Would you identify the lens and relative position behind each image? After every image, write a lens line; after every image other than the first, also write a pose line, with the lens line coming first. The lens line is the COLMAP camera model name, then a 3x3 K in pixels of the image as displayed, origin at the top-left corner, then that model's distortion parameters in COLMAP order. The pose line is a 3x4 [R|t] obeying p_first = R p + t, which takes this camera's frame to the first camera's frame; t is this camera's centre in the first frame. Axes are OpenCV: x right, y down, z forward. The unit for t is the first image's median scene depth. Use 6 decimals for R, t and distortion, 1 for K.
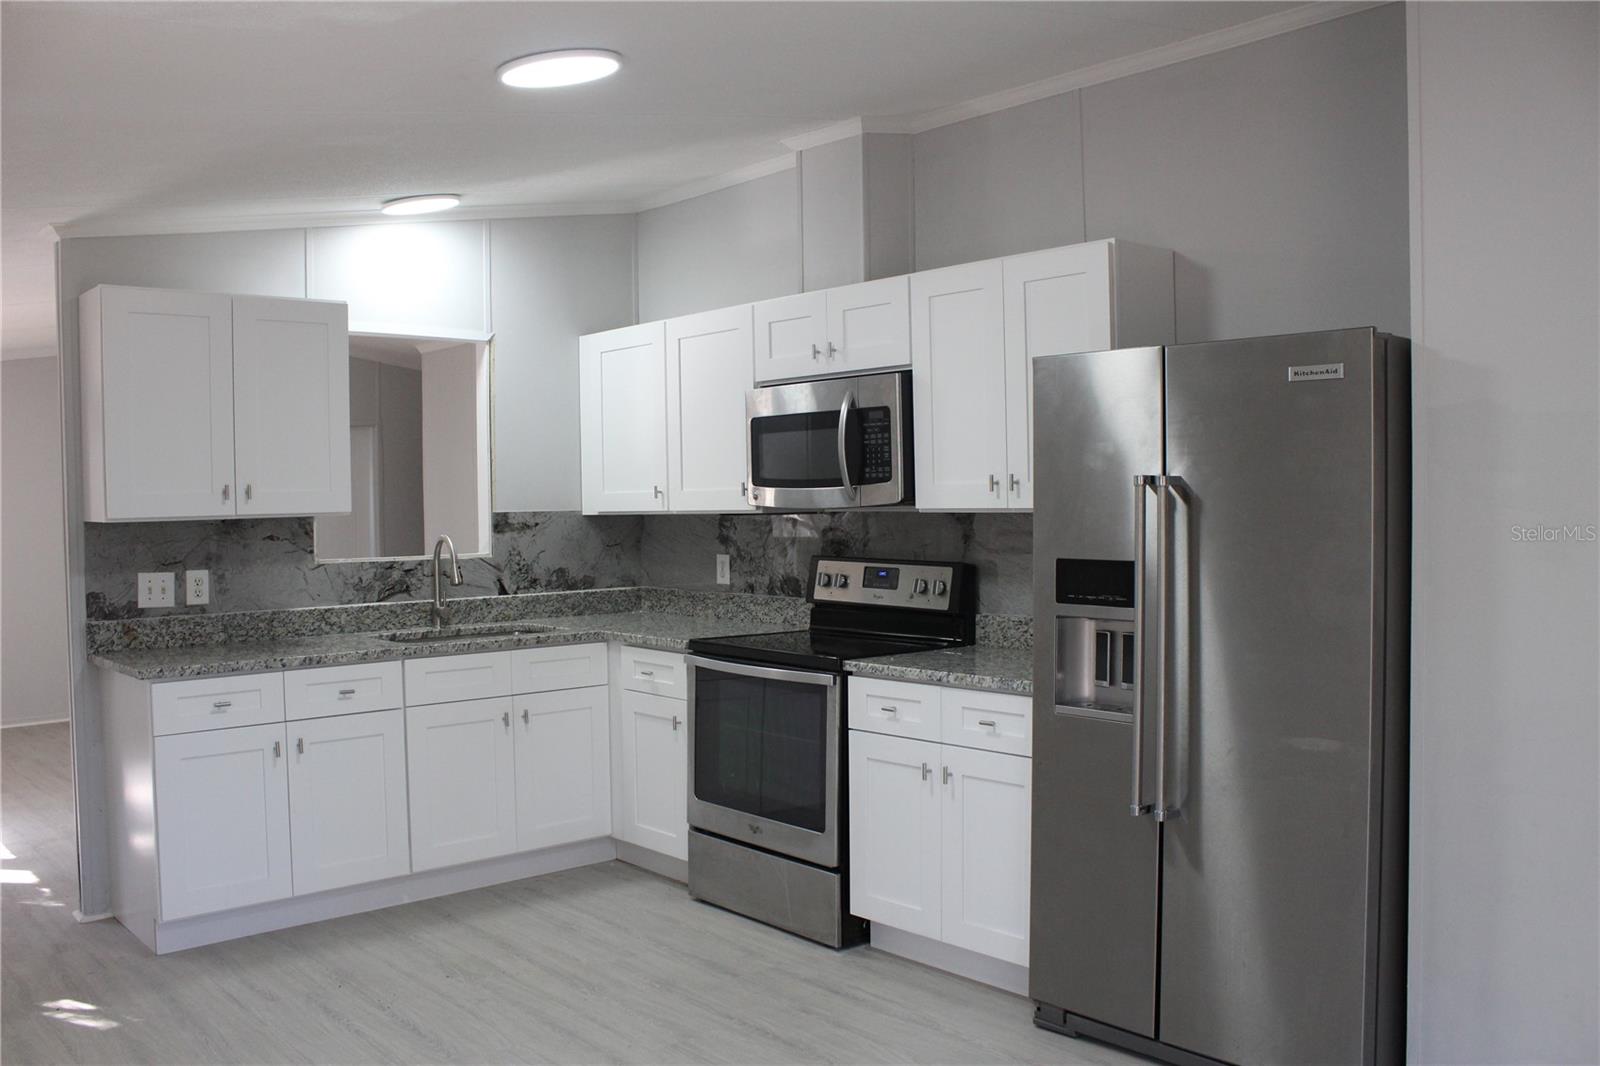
lens RADIAL K [[1348.2, 0, 800.0], [0, 1348.2, 533.0], [0, 0, 1]] dist [-0.146617, -0.001931]
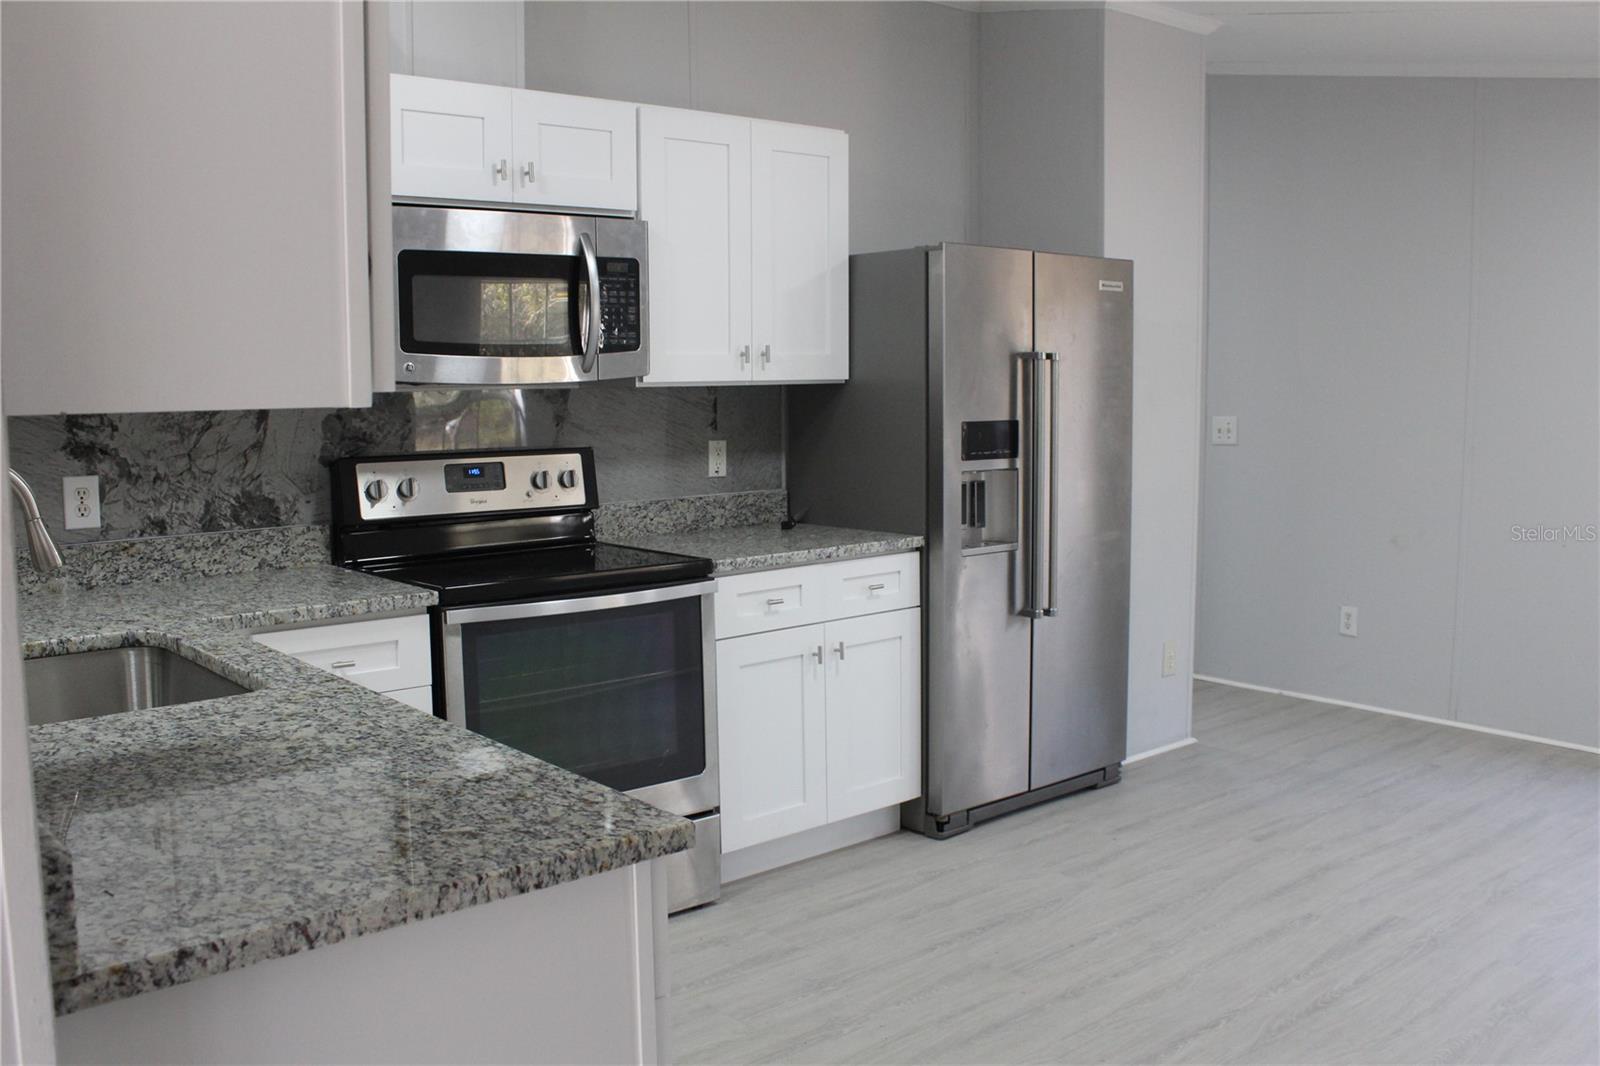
lens RADIAL K [[1398.3, 0, 800.0], [0, 1398.3, 533.0], [0, 0, 1]] dist [-0.133846, 0.001903]
pose [[0.027257, -0.102776, 0.994331, -1.176827], [0.034863, 0.994193, 0.101806, -0.014480], [-0.999020, 0.031891, 0.030682, 1.293017]]
